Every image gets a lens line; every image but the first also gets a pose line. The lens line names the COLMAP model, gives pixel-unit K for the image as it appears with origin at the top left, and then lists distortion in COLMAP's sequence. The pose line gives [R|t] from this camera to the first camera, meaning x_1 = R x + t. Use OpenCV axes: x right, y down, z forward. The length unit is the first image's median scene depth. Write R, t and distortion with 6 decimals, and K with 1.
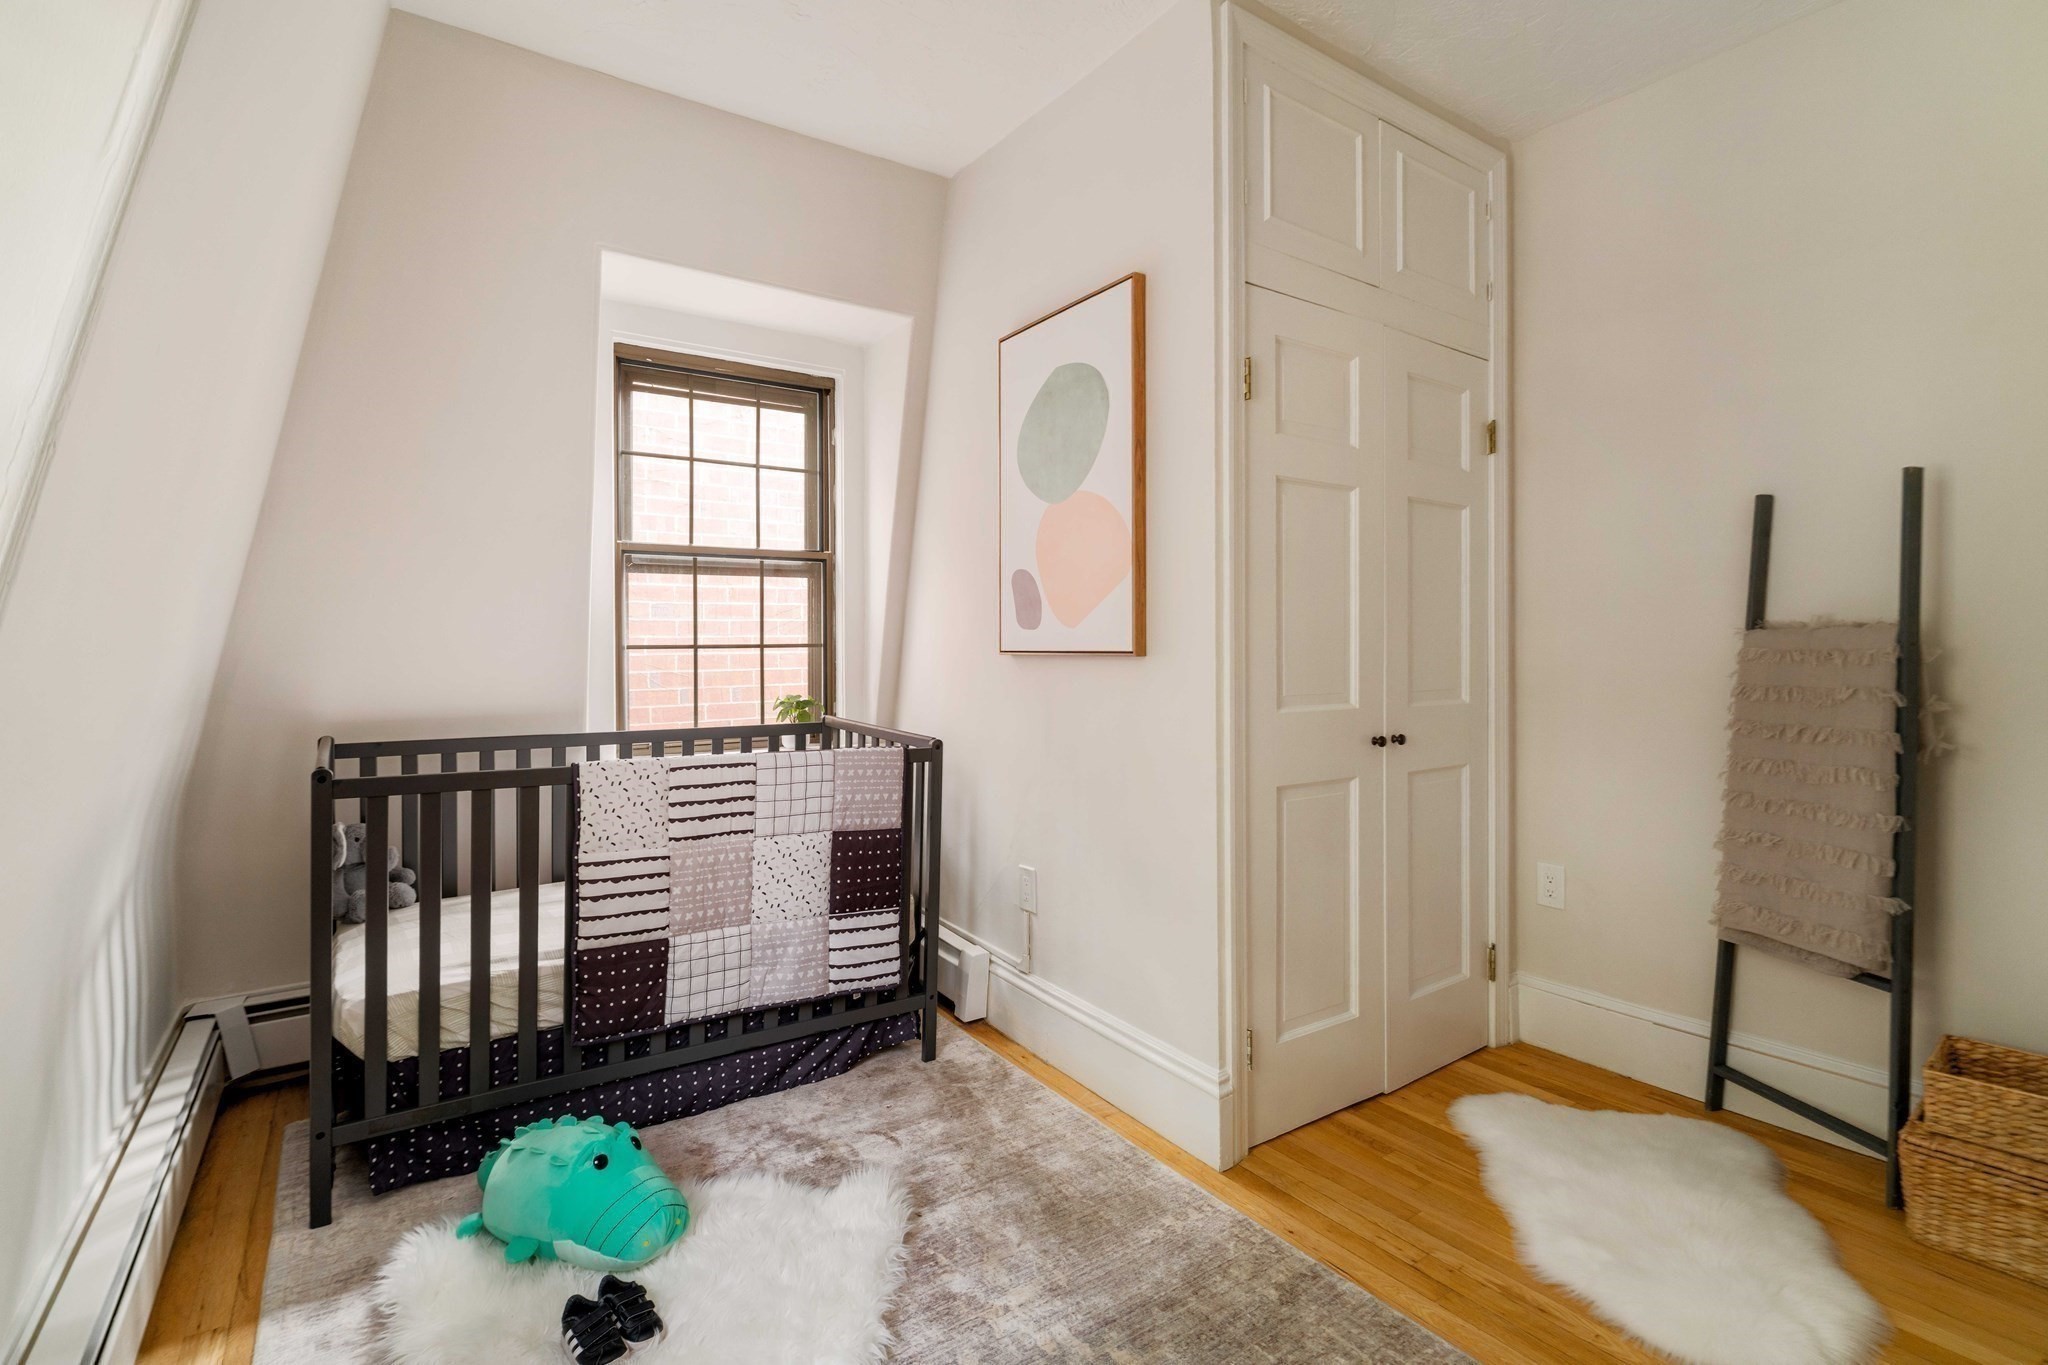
lens RADIAL K [[977.3, 0, 1023.2], [0, 977.3, 653.2], [0, 0, 1]] dist [-0.002377, 0.001655]
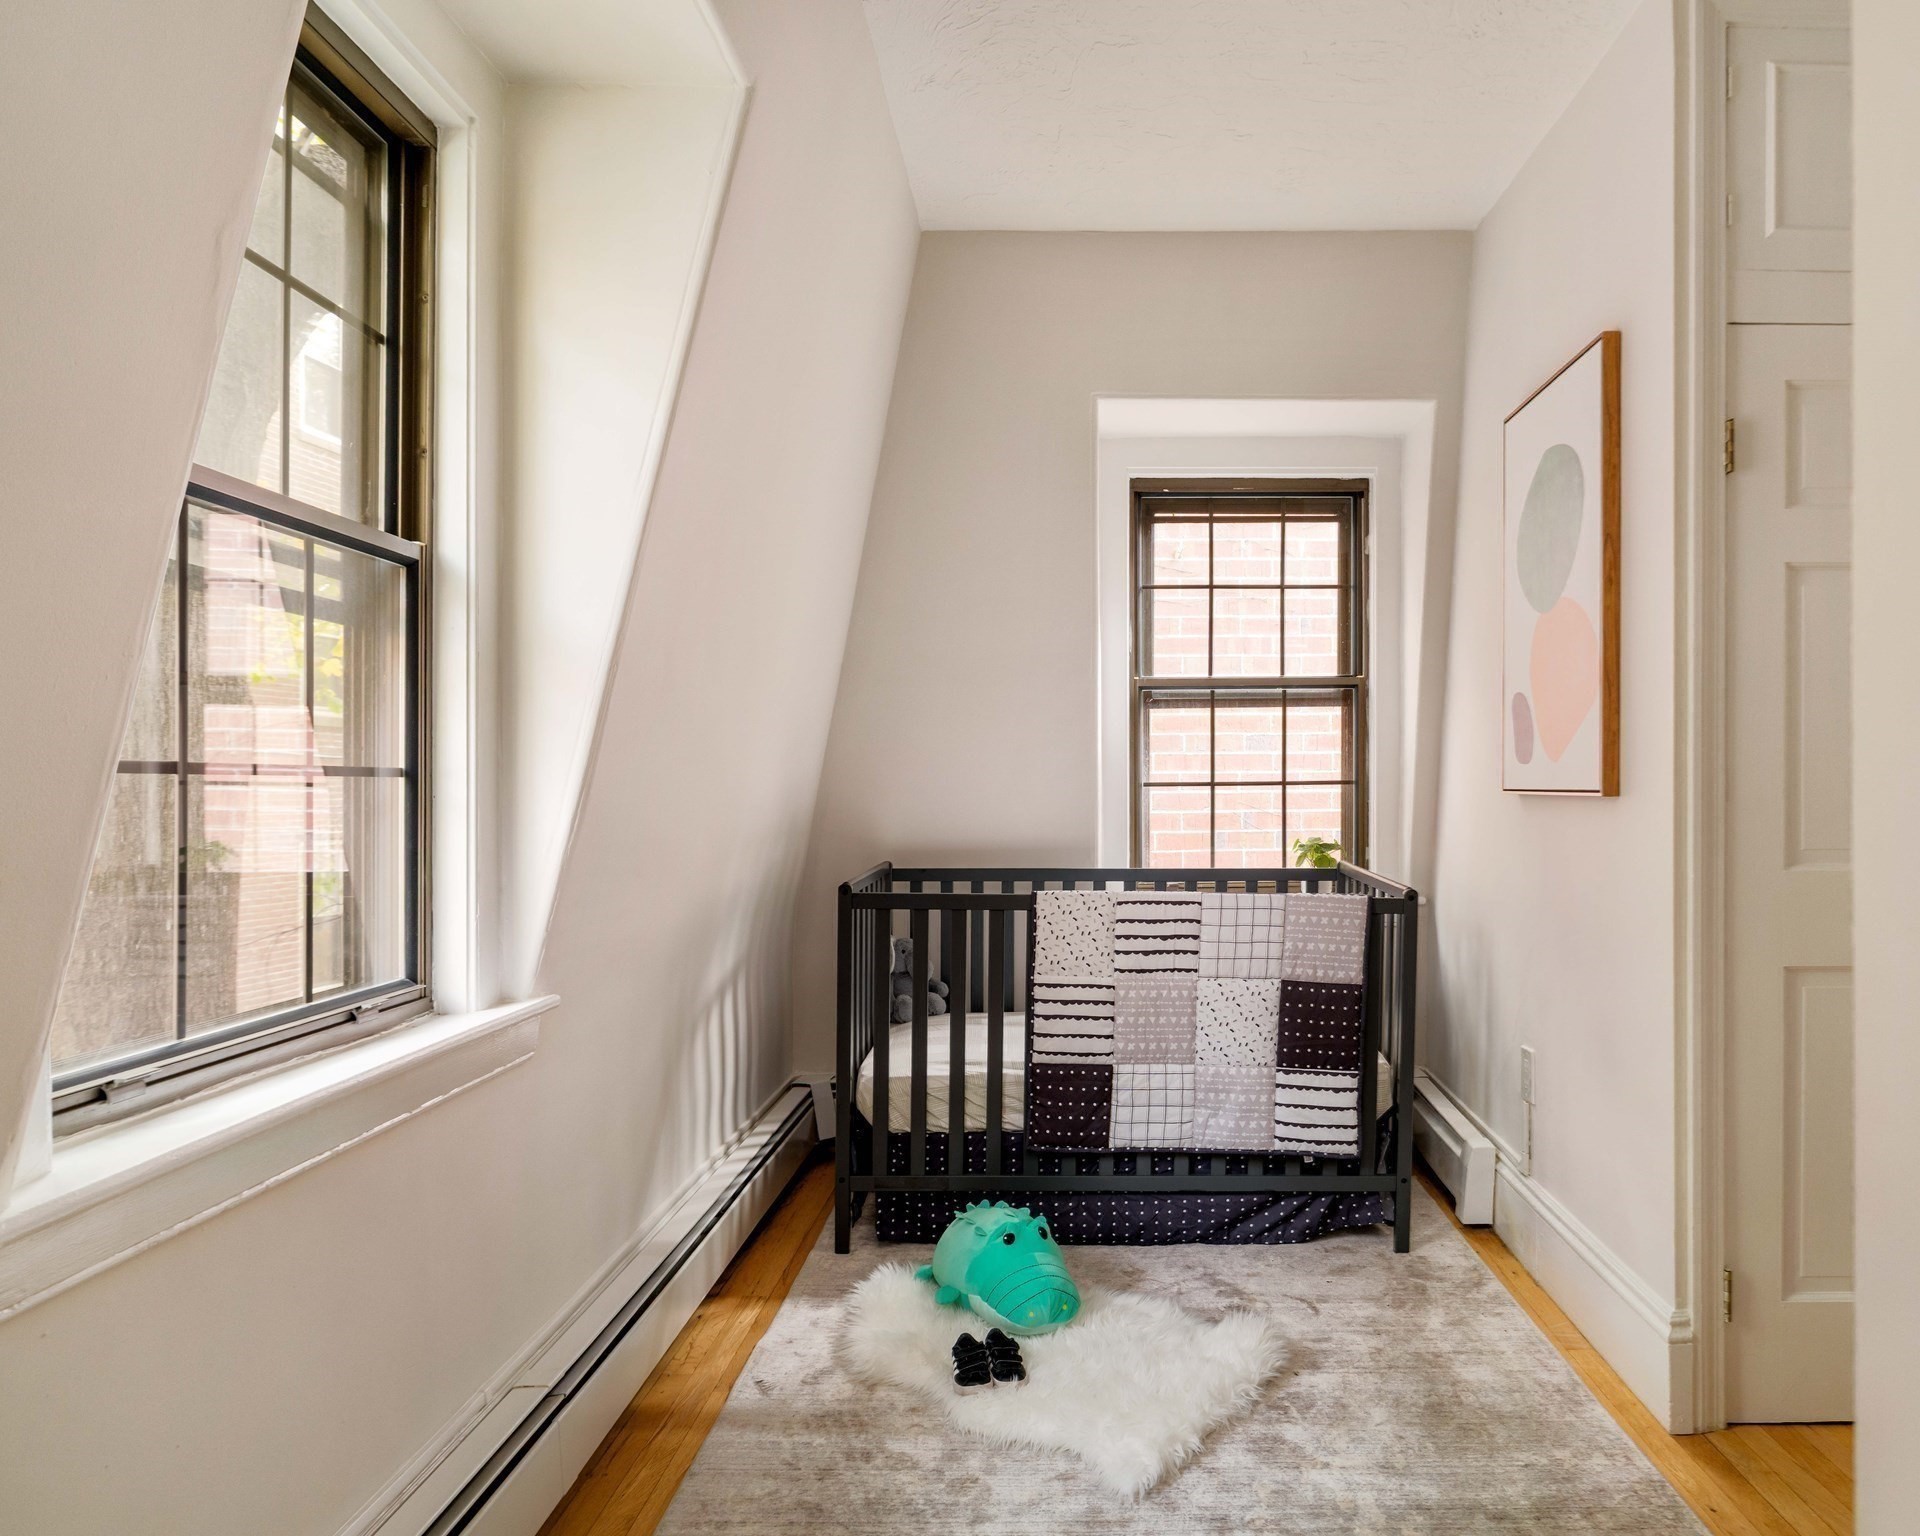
lens RADIAL K [[1105.5, 0, 961.5], [0, 1105.5, 779.8], [0, 0, 1]] dist [0.002122, 0.003482]
pose [[0.827660, -0.003180, -0.561221, 0.157524], [-0.002377, 0.999955, -0.009171, -0.000705], [0.561225, 0.008924, 0.827615, -0.064657]]
